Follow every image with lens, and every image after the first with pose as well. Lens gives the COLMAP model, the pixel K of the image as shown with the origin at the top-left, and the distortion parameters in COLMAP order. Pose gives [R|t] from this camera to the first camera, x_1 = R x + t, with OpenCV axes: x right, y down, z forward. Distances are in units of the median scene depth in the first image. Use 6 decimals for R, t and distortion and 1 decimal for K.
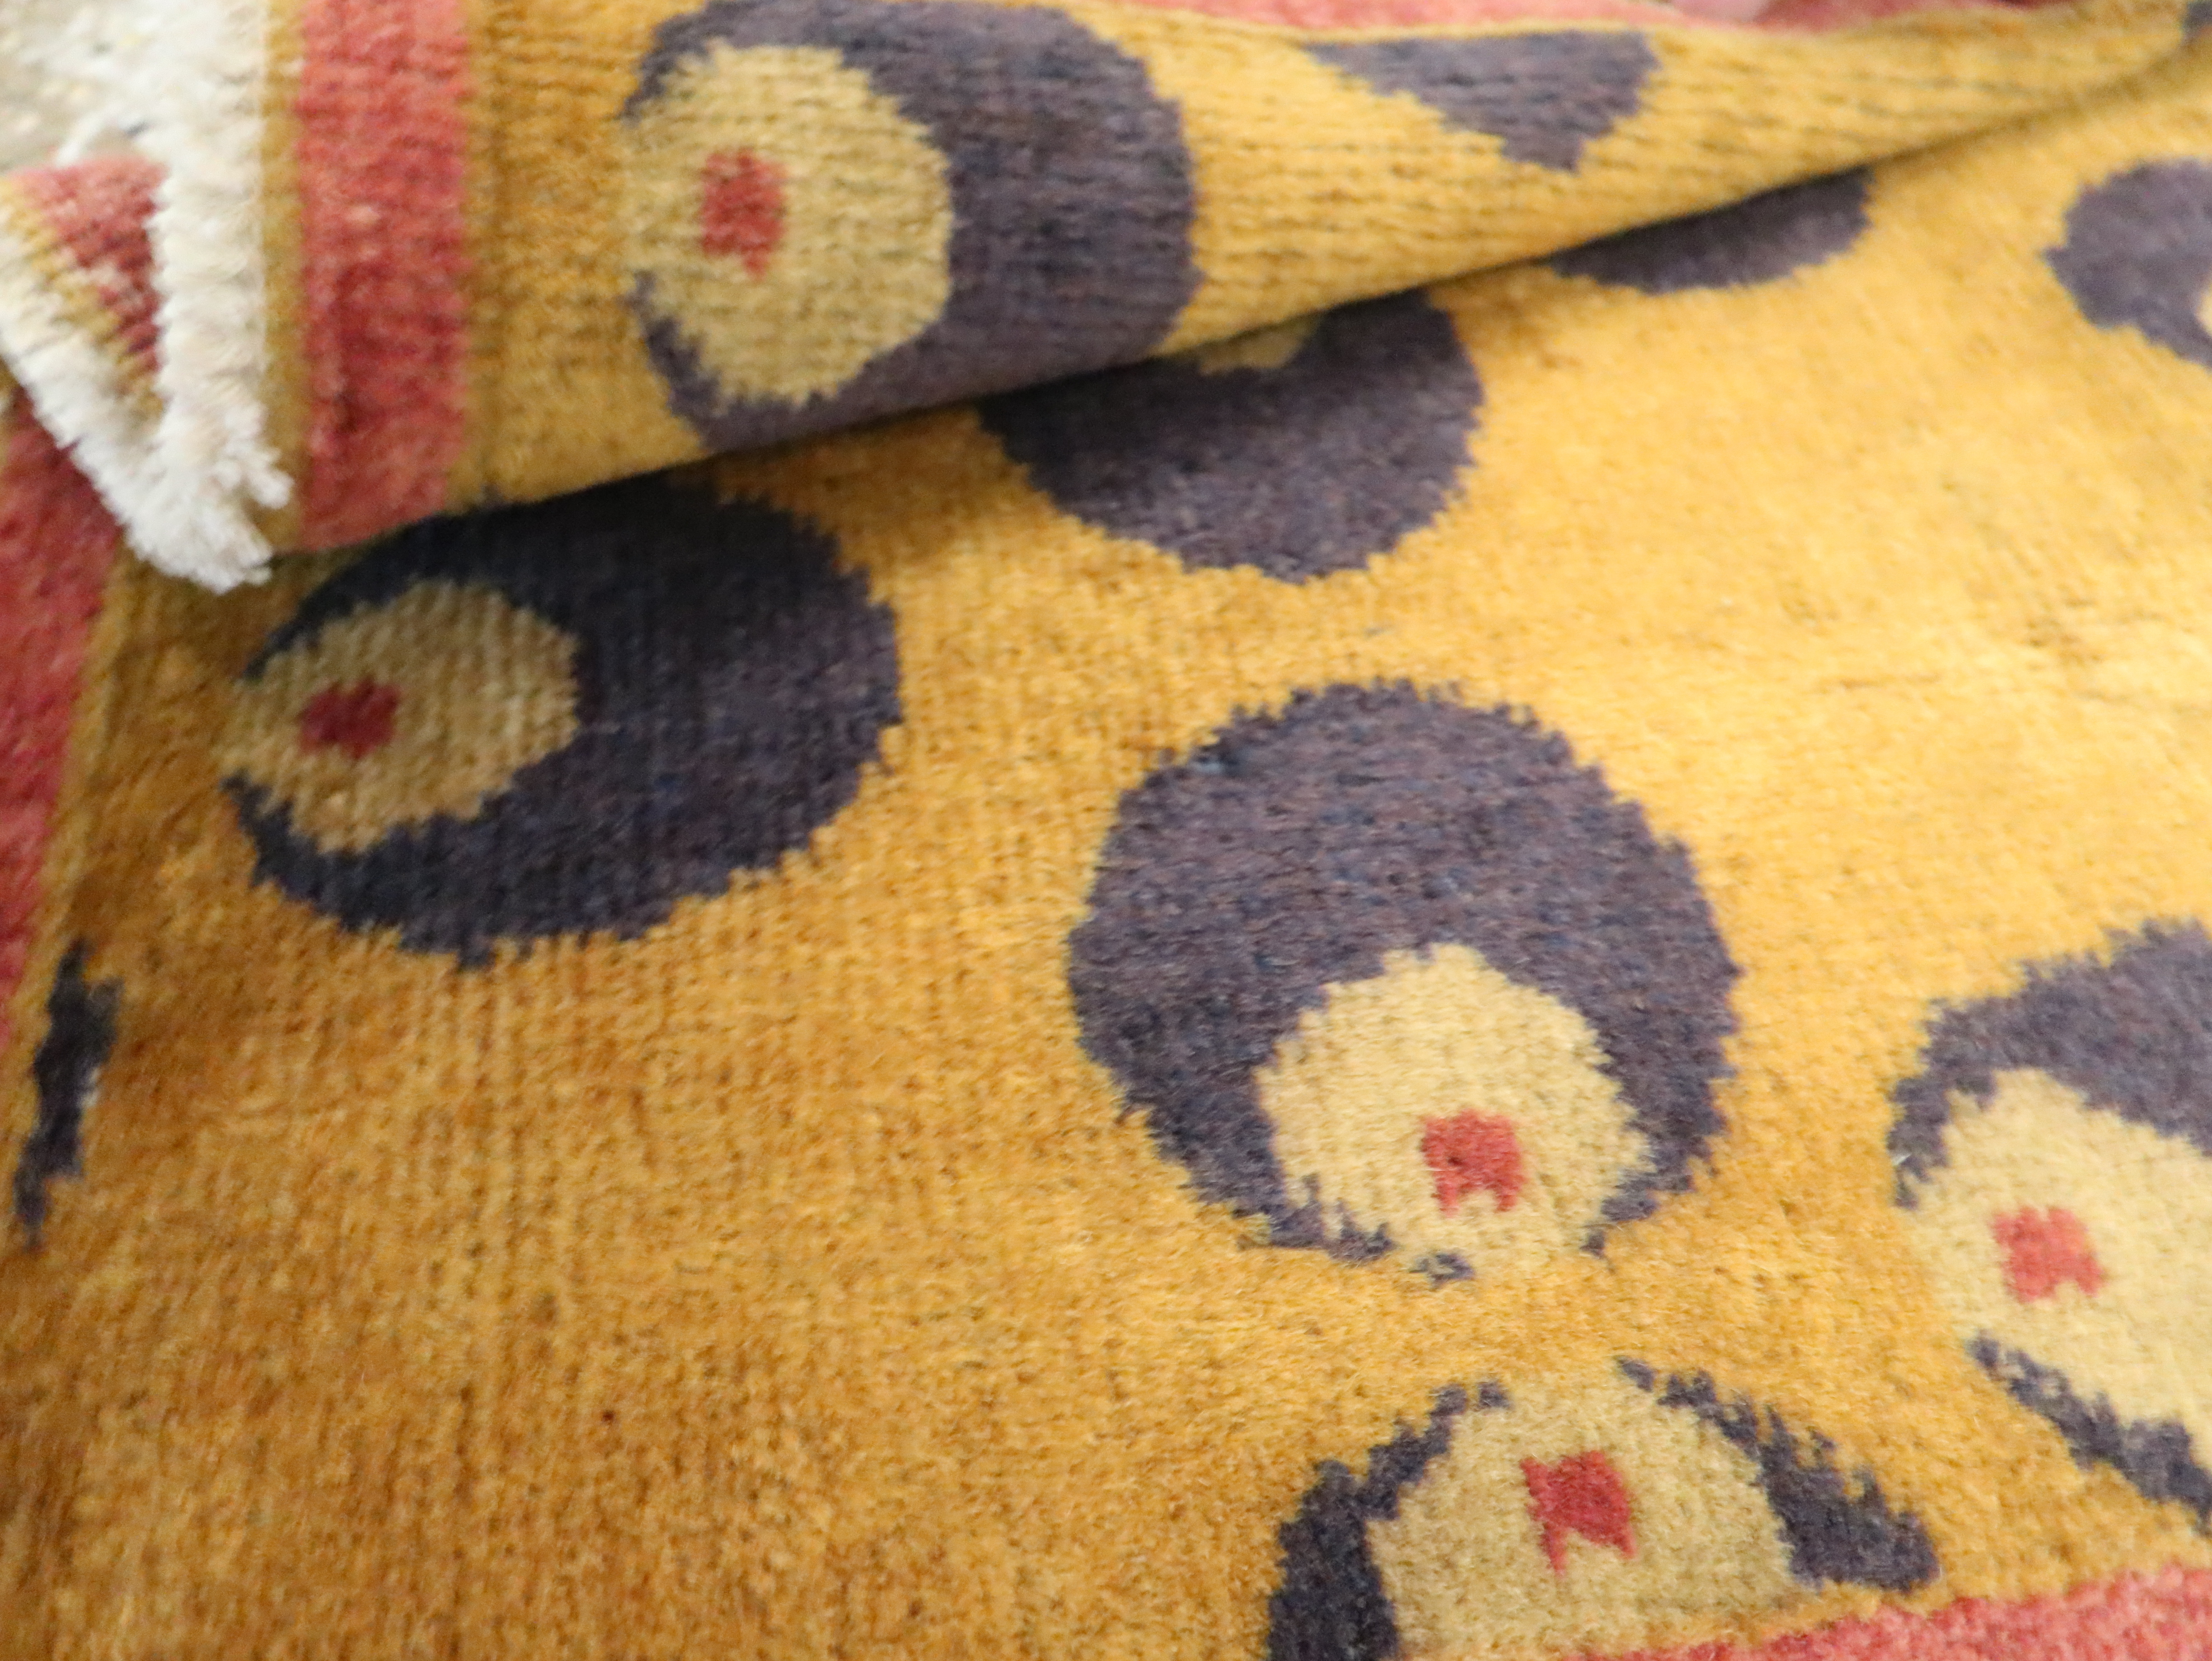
lens RADIAL K [[1705.8, 0, 1105.8], [0, 1705.8, 830.3], [0, 0, 1]] dist [0.000949, -0.012301]
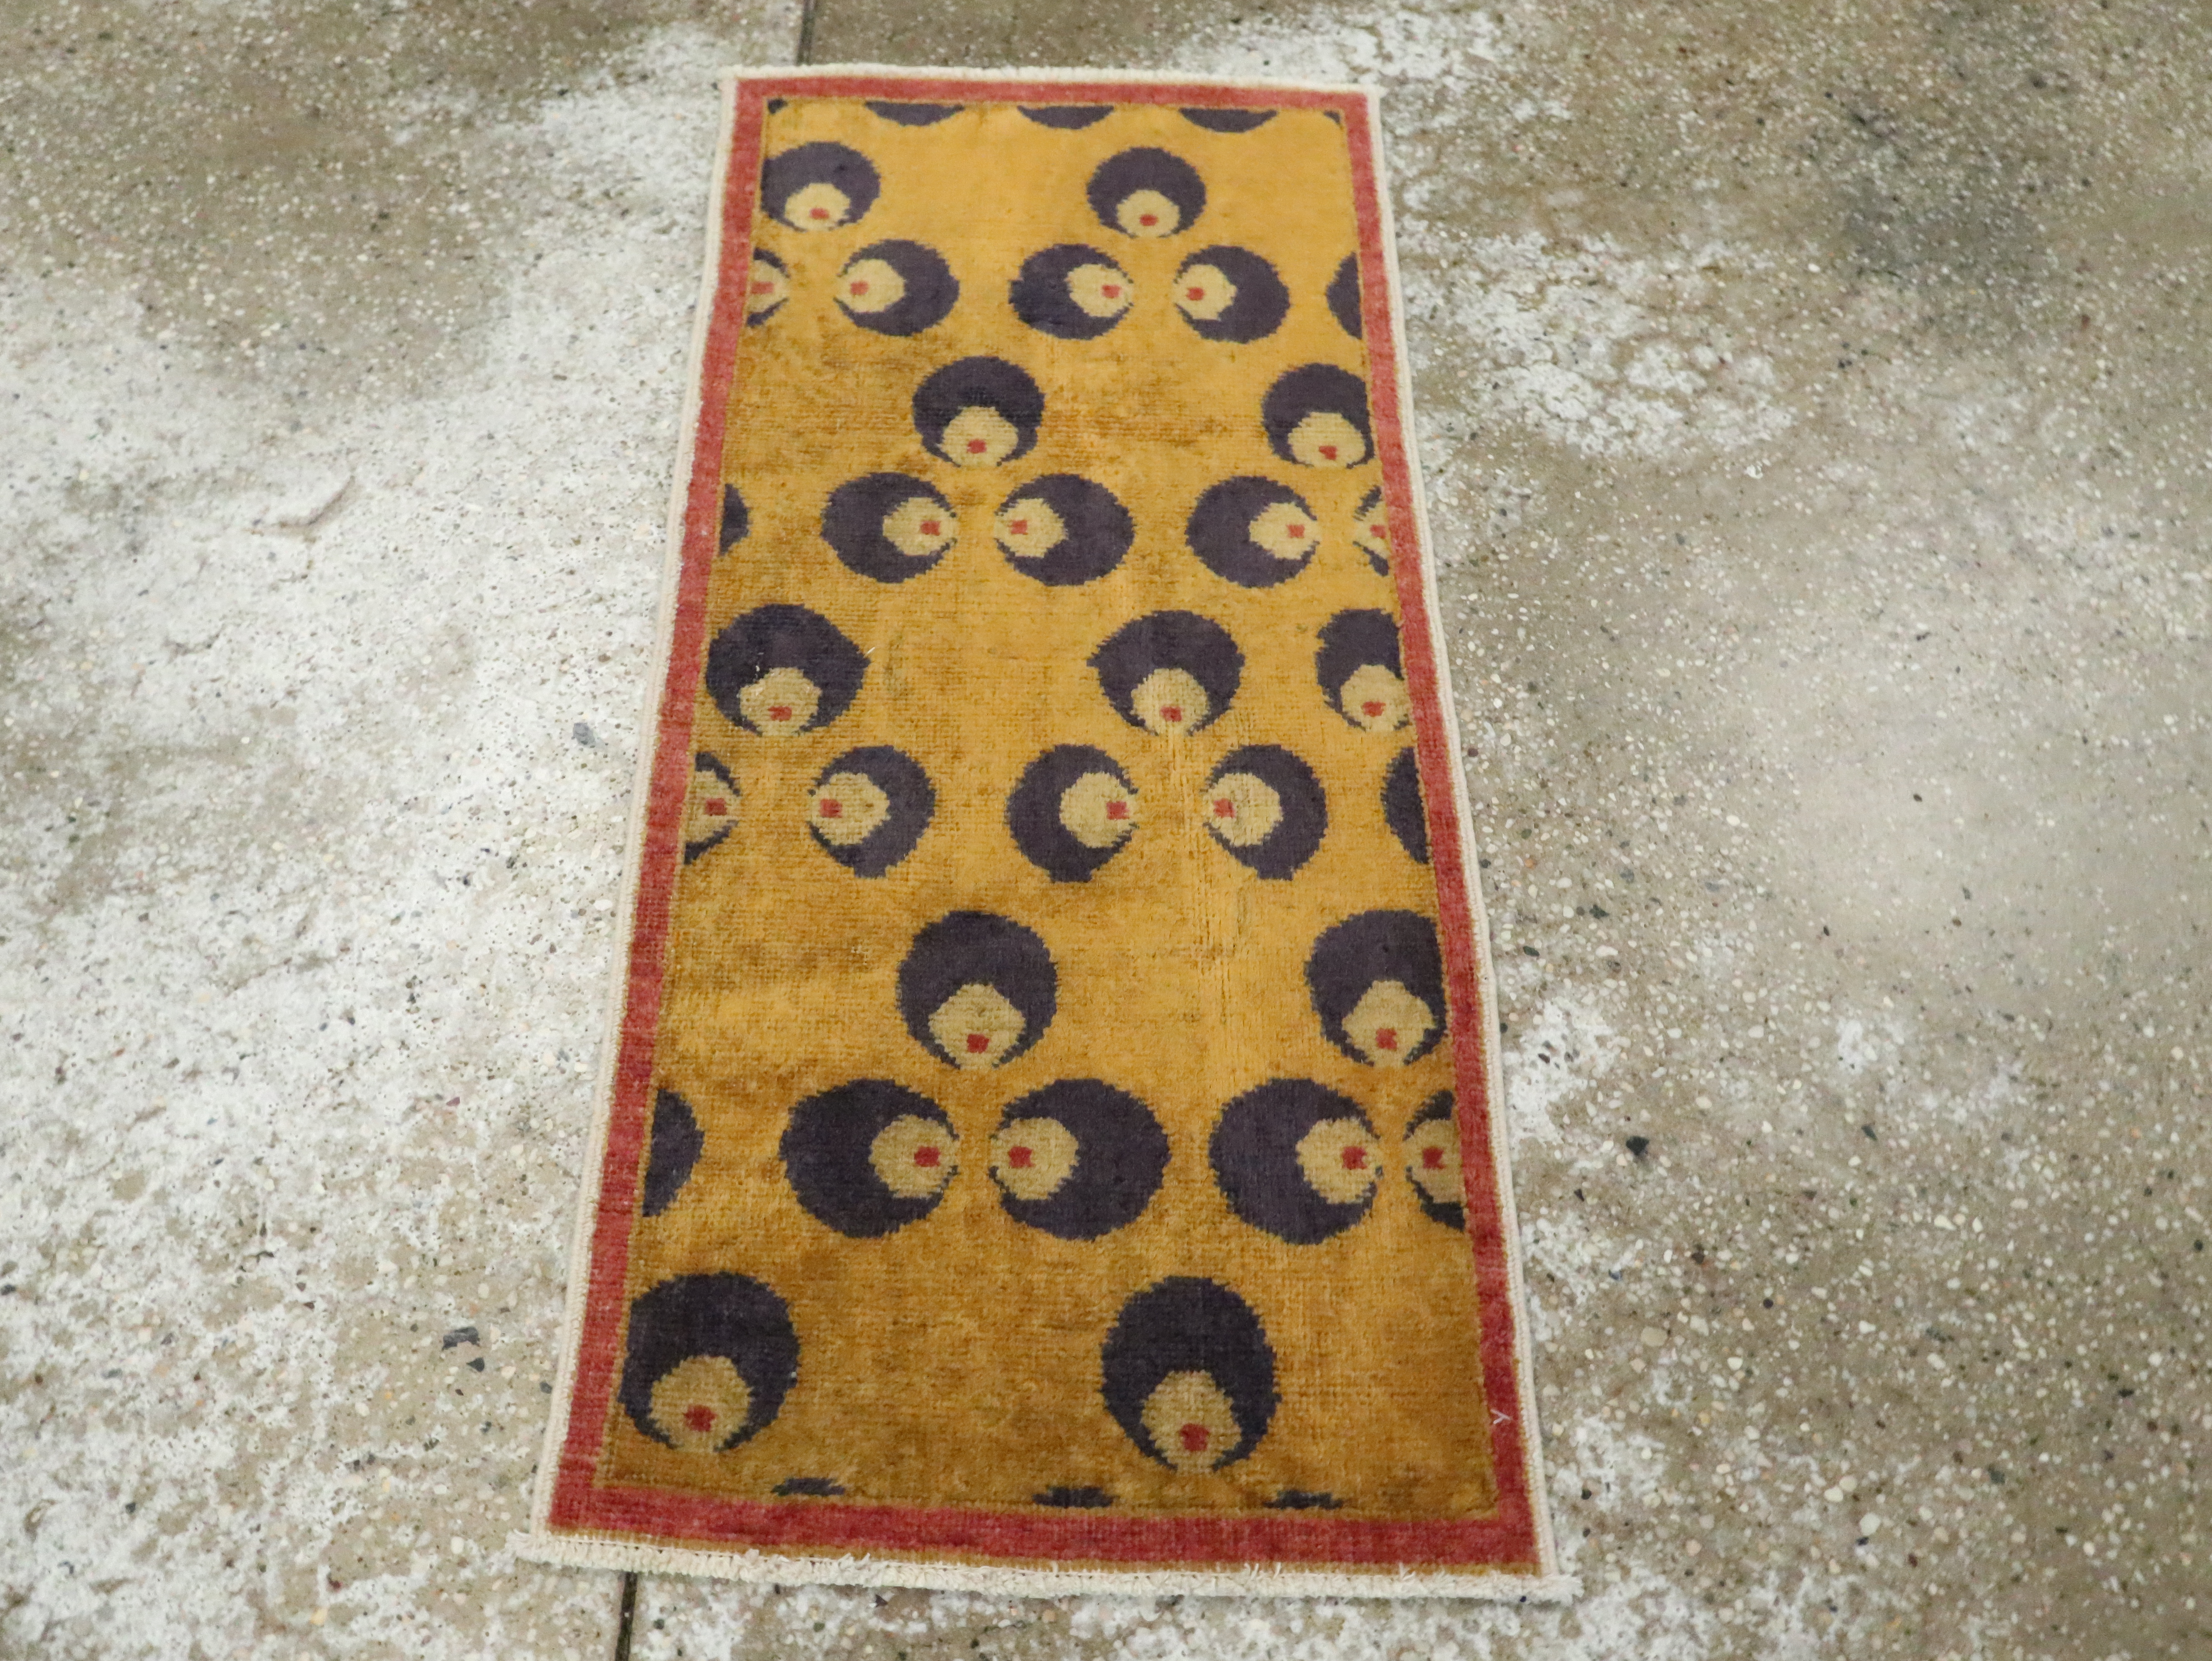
lens RADIAL K [[1705.8, 0, 1113.8], [0, 1705.8, 832.5], [0, 0, 1]] dist [0.000949, -0.012301]
pose [[0.162866, -0.895976, 0.413160, -0.881334], [0.795637, 0.366902, 0.482022, -2.541637], [-0.583470, 0.250220, 0.772627, -2.066743]]
